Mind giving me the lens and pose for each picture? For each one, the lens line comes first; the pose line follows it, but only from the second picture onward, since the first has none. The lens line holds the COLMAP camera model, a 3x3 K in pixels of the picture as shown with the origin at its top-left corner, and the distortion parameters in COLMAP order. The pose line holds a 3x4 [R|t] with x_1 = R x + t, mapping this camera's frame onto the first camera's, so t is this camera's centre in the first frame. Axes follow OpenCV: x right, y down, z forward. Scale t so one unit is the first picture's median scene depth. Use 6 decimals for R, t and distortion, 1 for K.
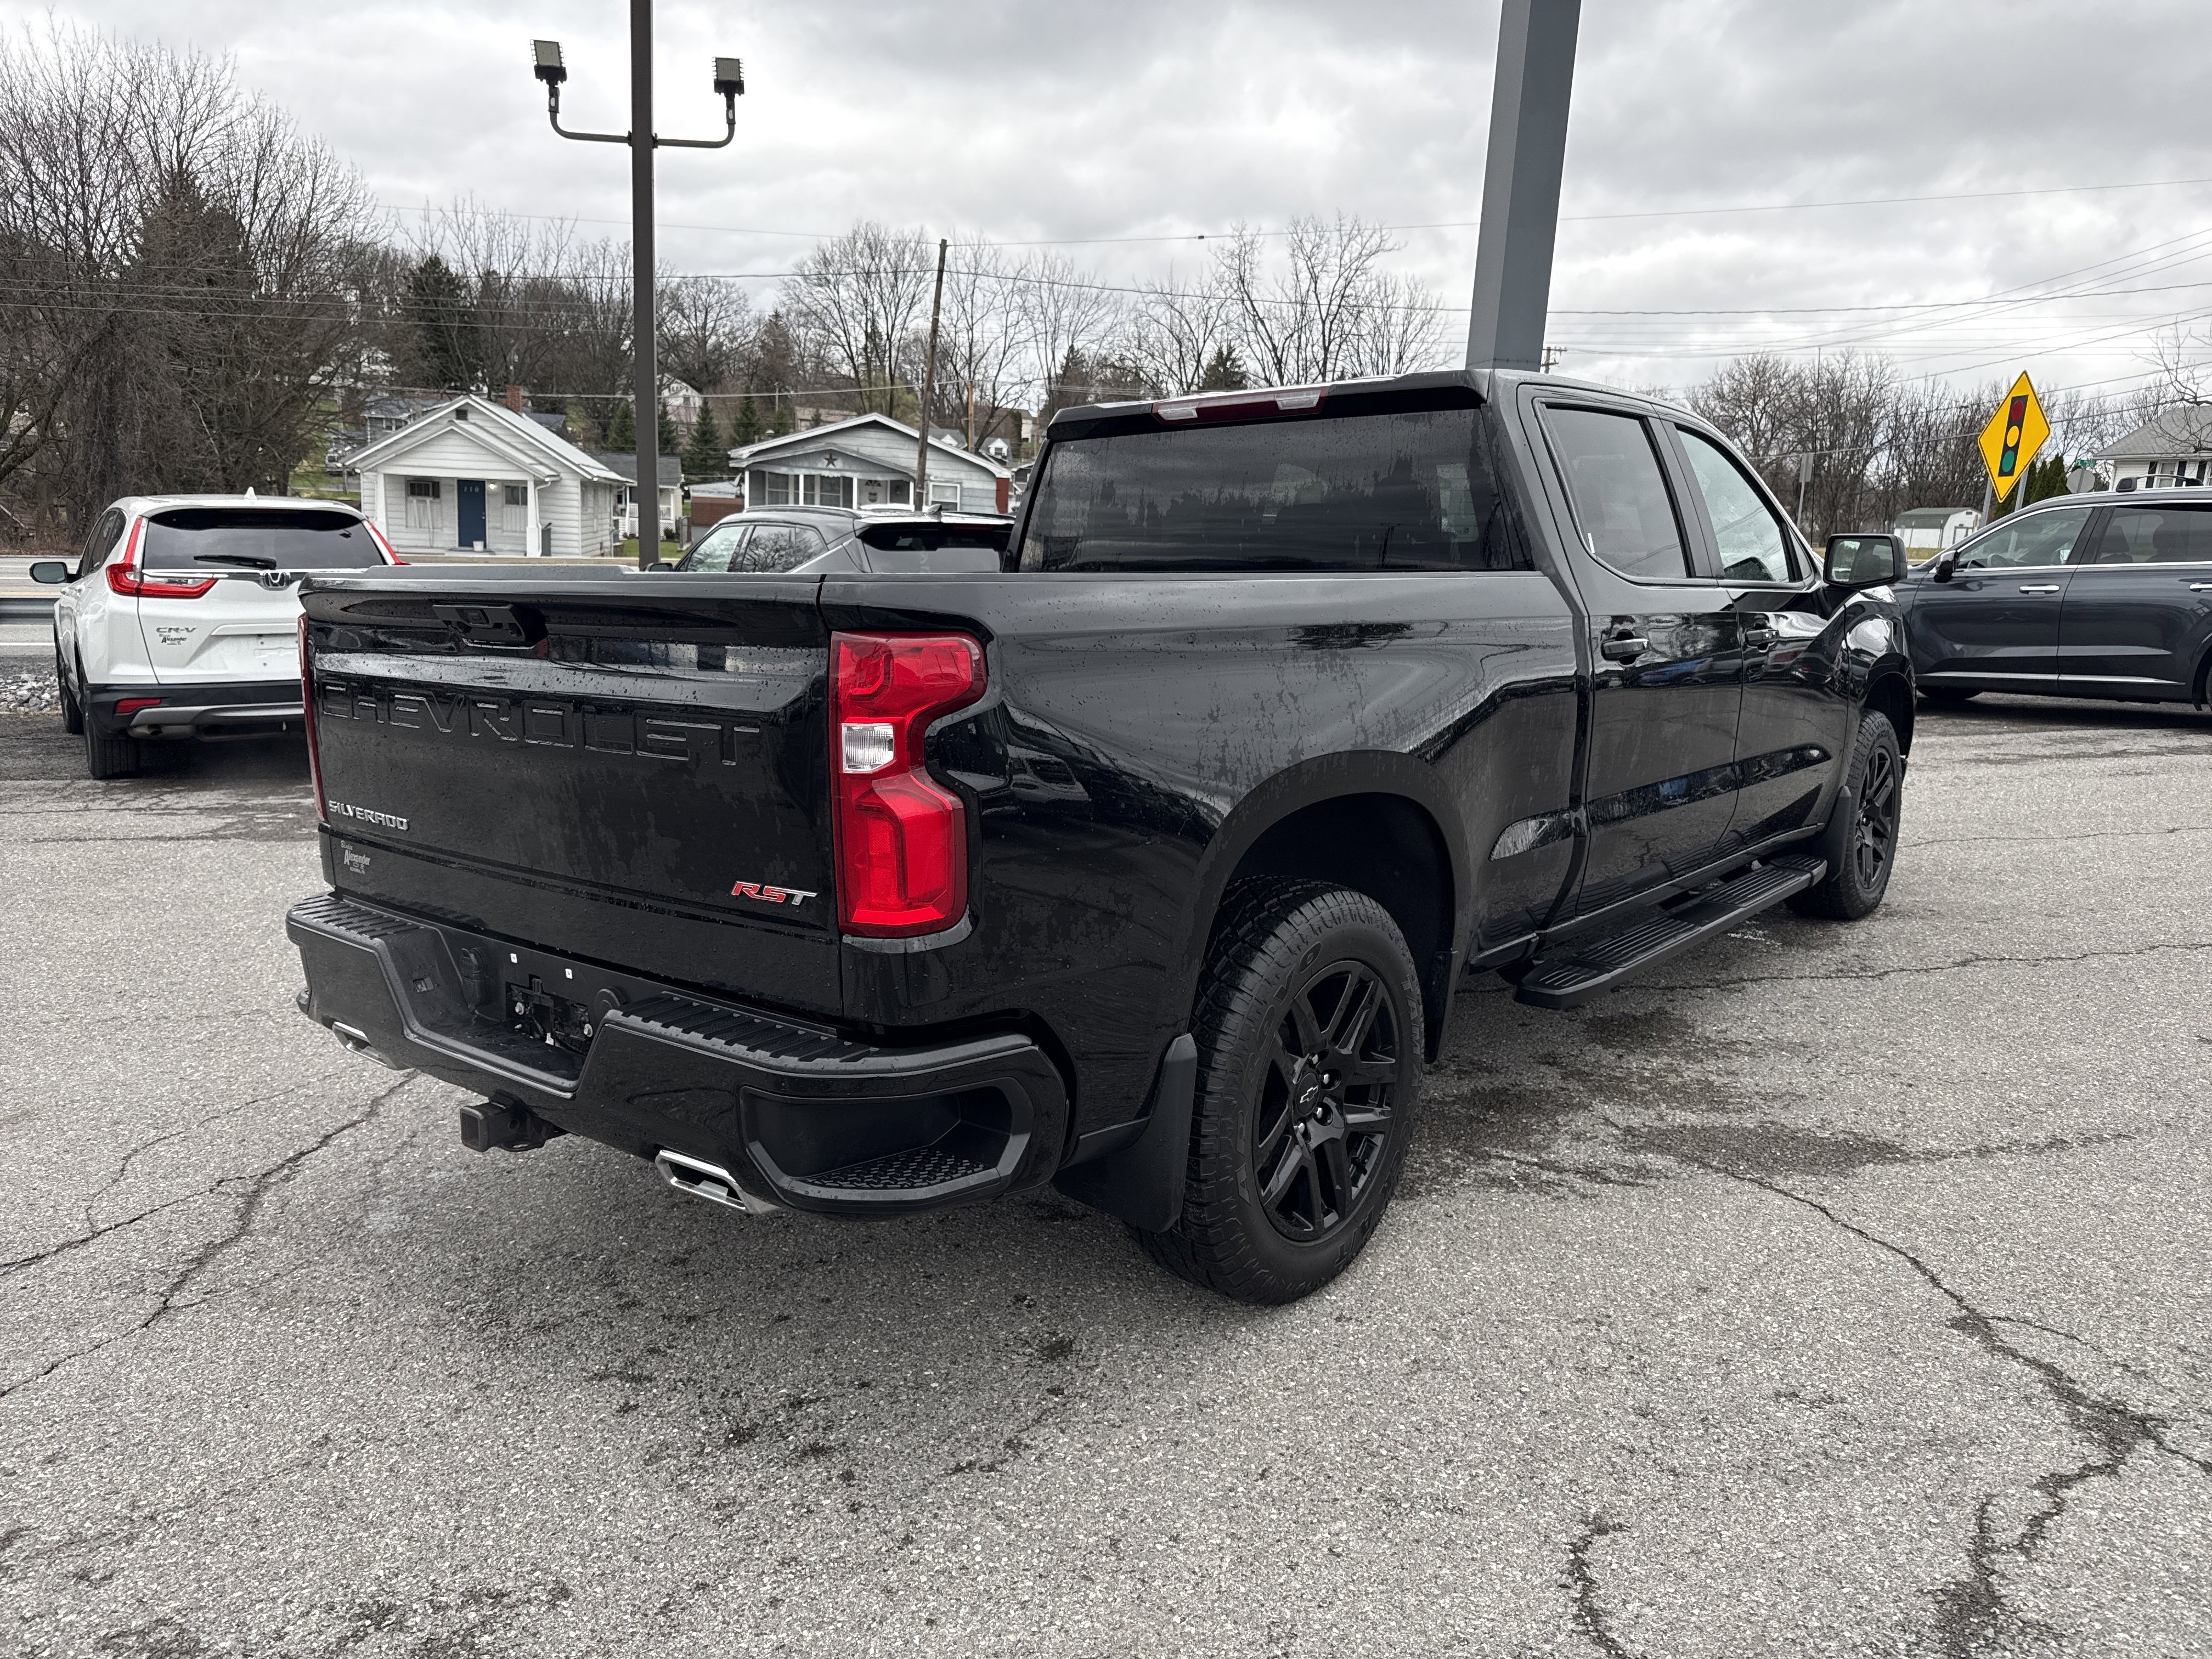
lens RADIAL K [[1591.1, 0, 1110.3], [0, 1591.1, 844.2], [0, 0, 1]] dist [-0.006129, 0.000489]
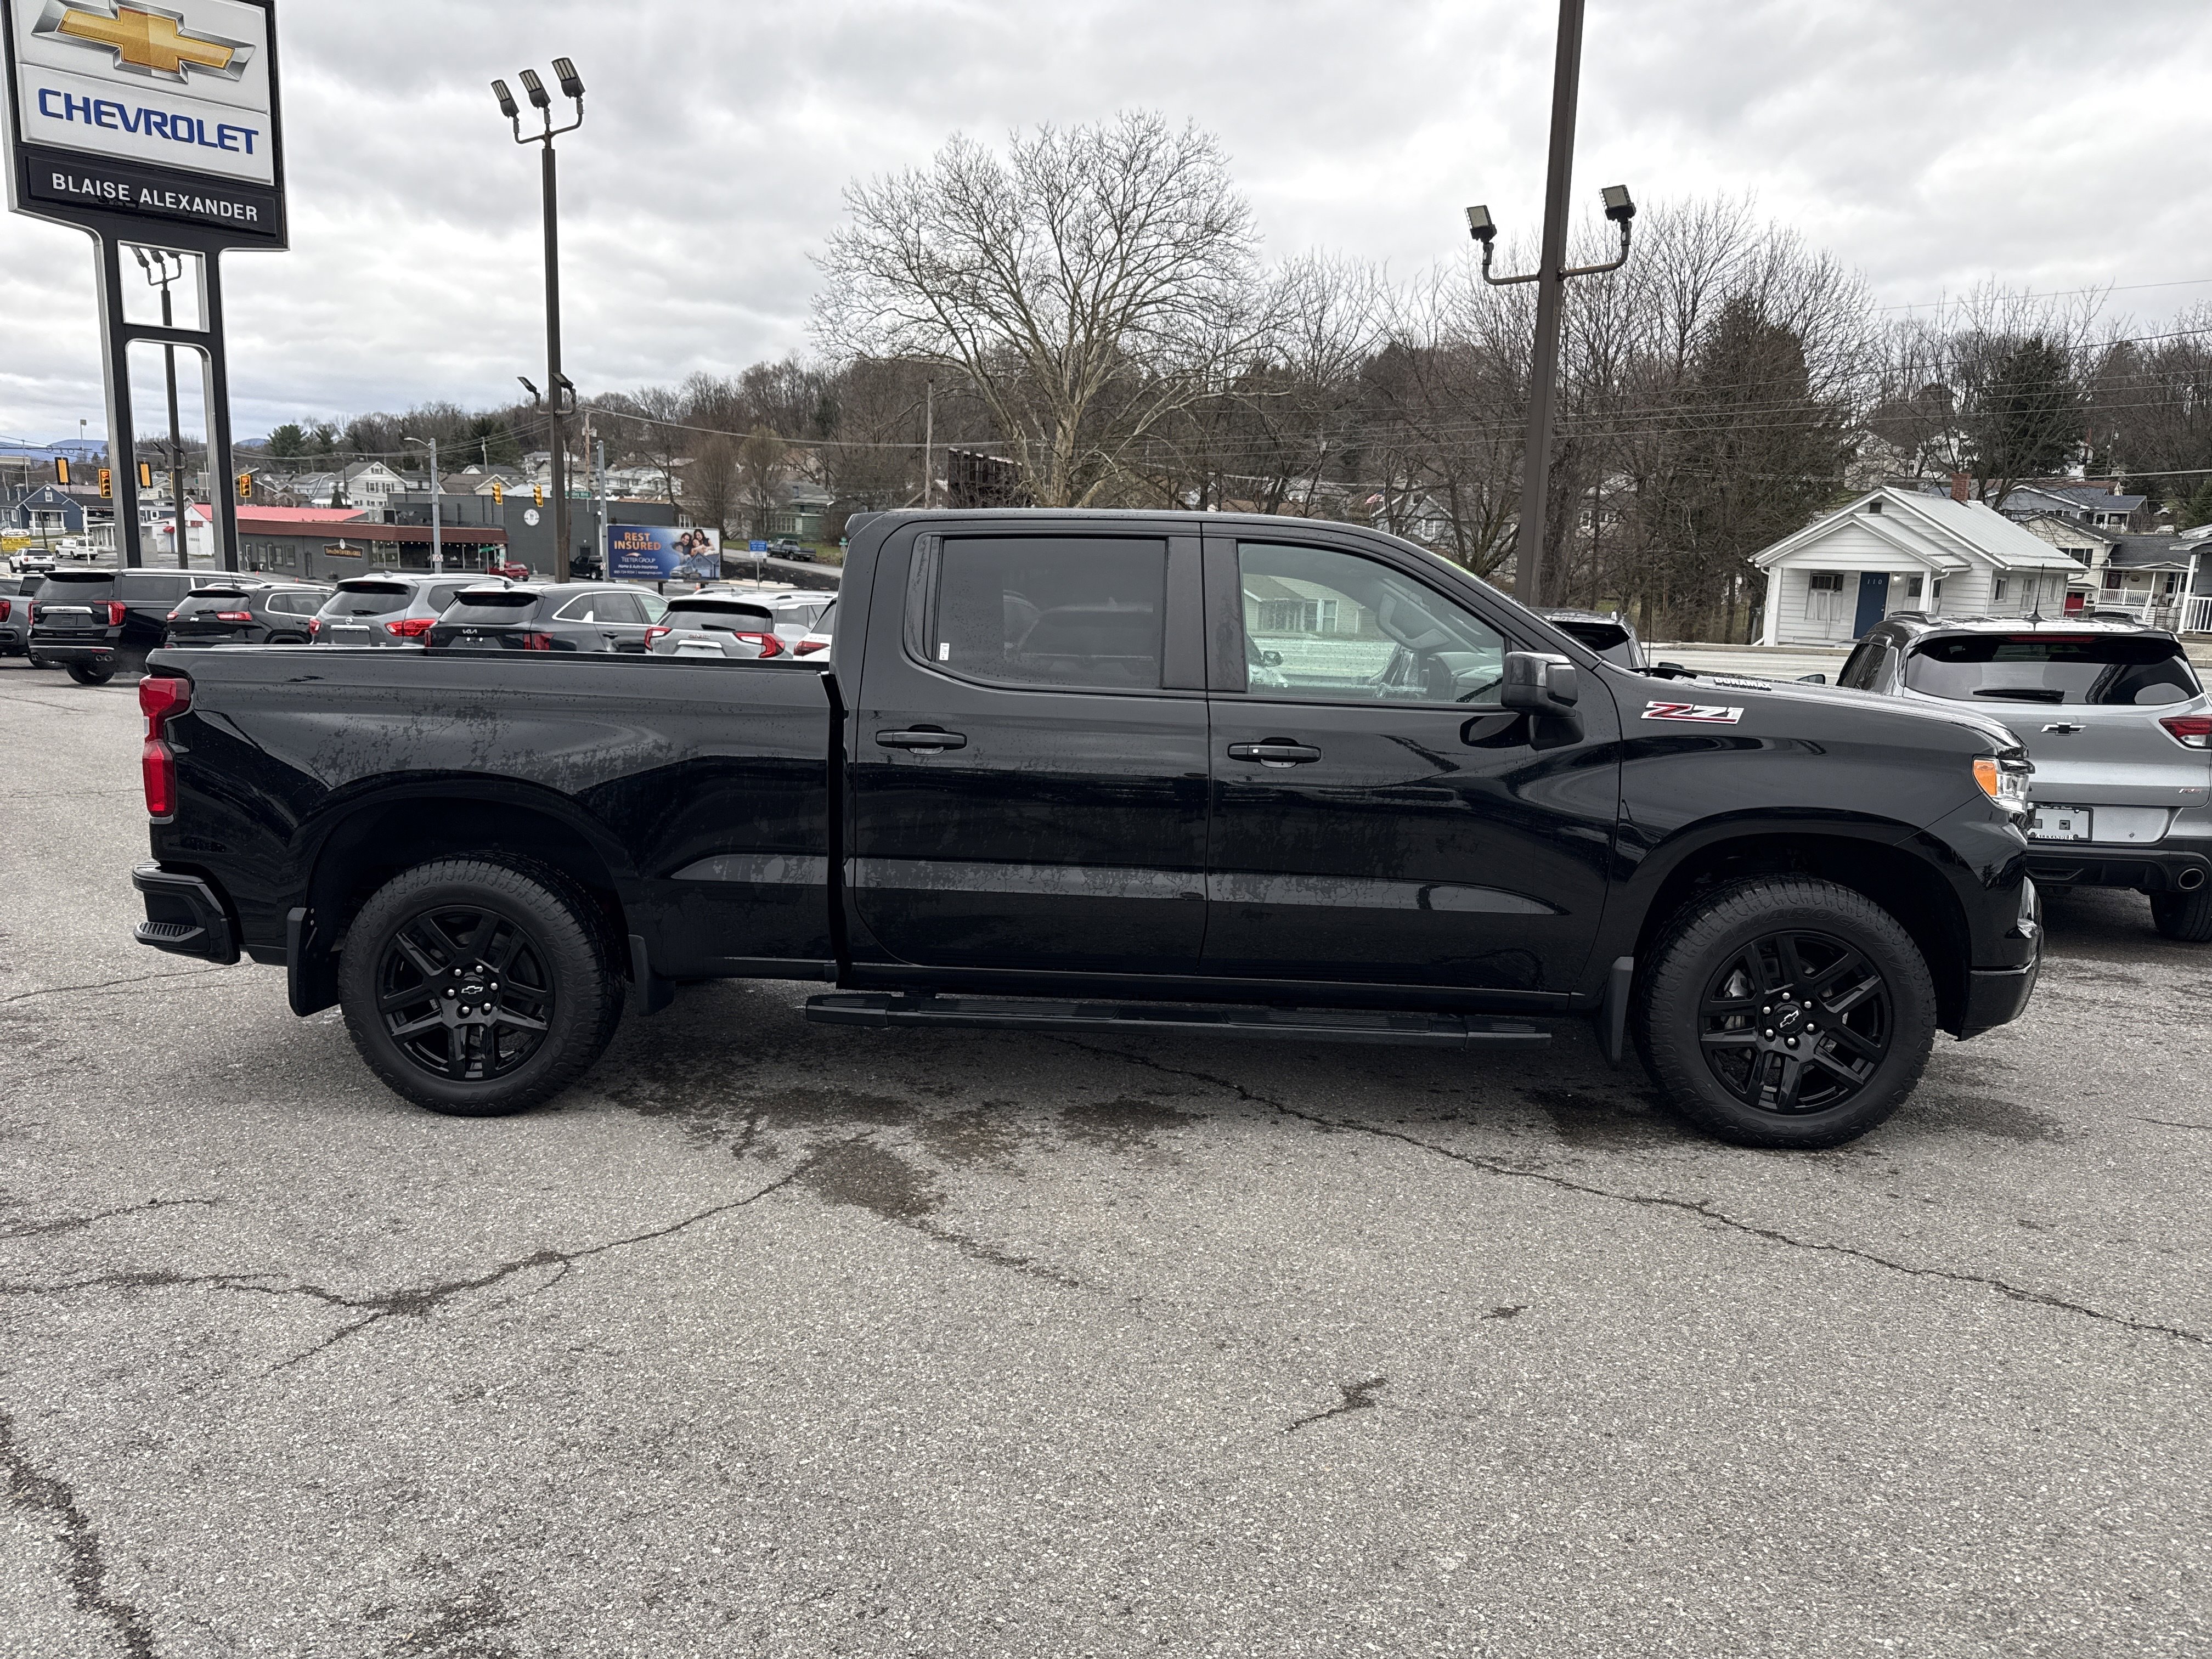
lens RADIAL K [[1591.1, 0, 1110.3], [0, 1591.1, 844.2], [0, 0, 1]] dist [-0.006129, 0.000489]
pose [[0.587500, 0.116821, -0.800748, 1.330075], [-0.160762, 0.986651, 0.025992, -0.095920], [0.793095, 0.113460, 0.598438, 0.413671]]
